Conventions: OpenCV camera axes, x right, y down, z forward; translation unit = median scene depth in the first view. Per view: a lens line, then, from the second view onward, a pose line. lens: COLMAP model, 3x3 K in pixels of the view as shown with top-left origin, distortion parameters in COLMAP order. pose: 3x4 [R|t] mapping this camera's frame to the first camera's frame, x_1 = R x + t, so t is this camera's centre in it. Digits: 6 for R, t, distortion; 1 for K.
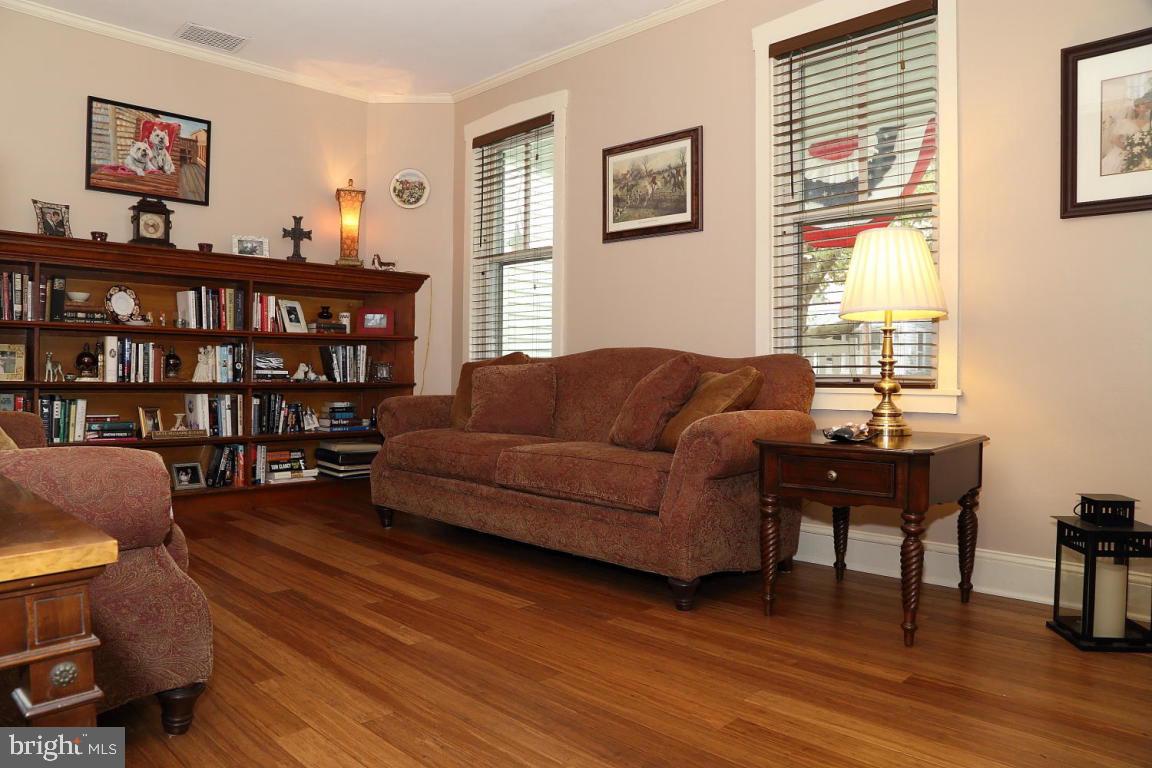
lens RADIAL K [[783.9, 0, 576.0], [0, 783.9, 384.0], [0, 0, 1]] dist [-0.125015, 0.066555]
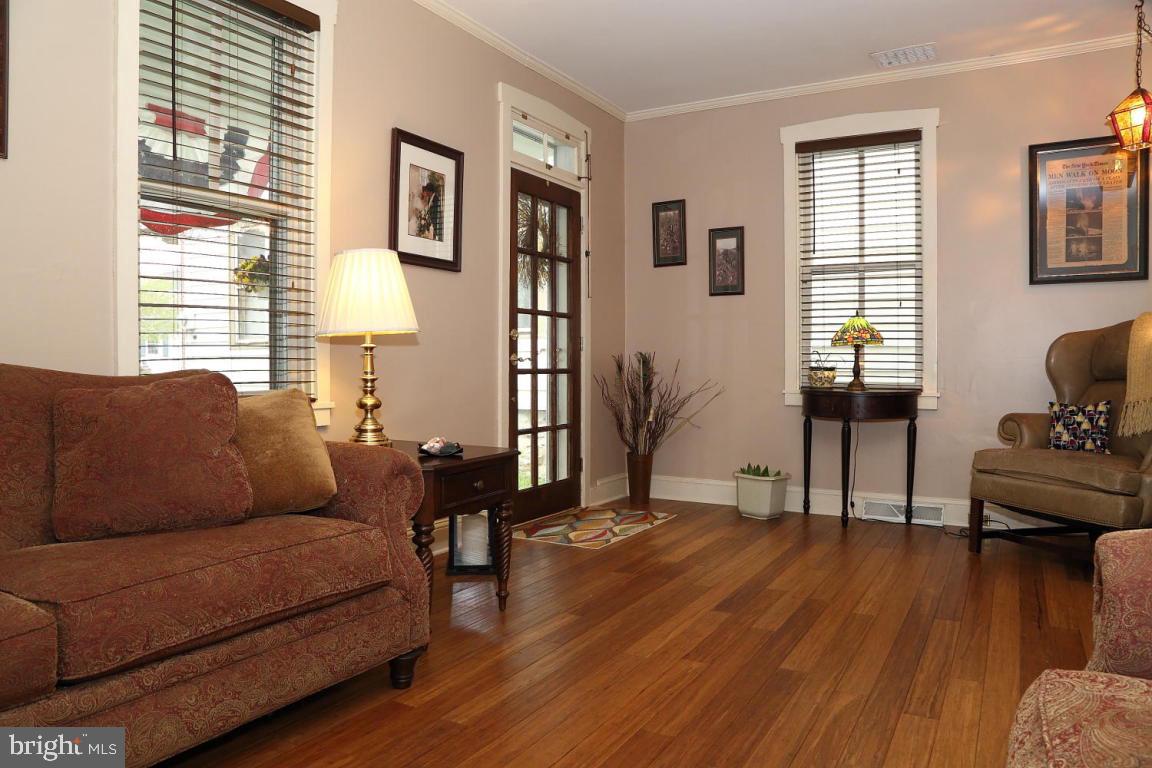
lens RADIAL K [[783.9, 0, 576.0], [0, 783.9, 384.0], [0, 0, 1]] dist [-0.125015, 0.066555]
pose [[-0.253277, -0.027374, 0.967006, -0.448722], [0.018292, 0.999285, 0.033078, -0.034254], [-0.967221, 0.026067, -0.252596, 0.672046]]
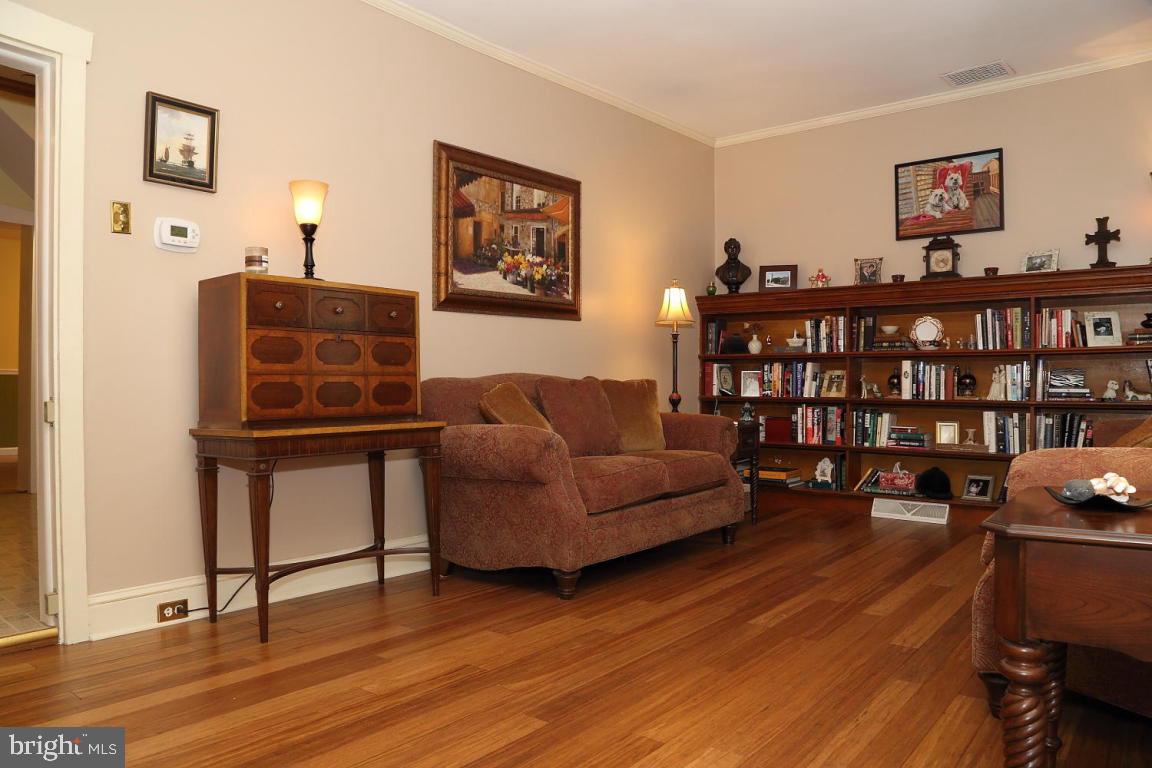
lens RADIAL K [[783.9, 0, 576.0], [0, 783.9, 384.0], [0, 0, 1]] dist [-0.125015, 0.066555]
pose [[0.097152, -0.014606, -0.995162, 0.522007], [-0.017076, 0.999721, -0.016340, 0.002294], [0.995123, 0.018581, 0.096876, 0.354695]]
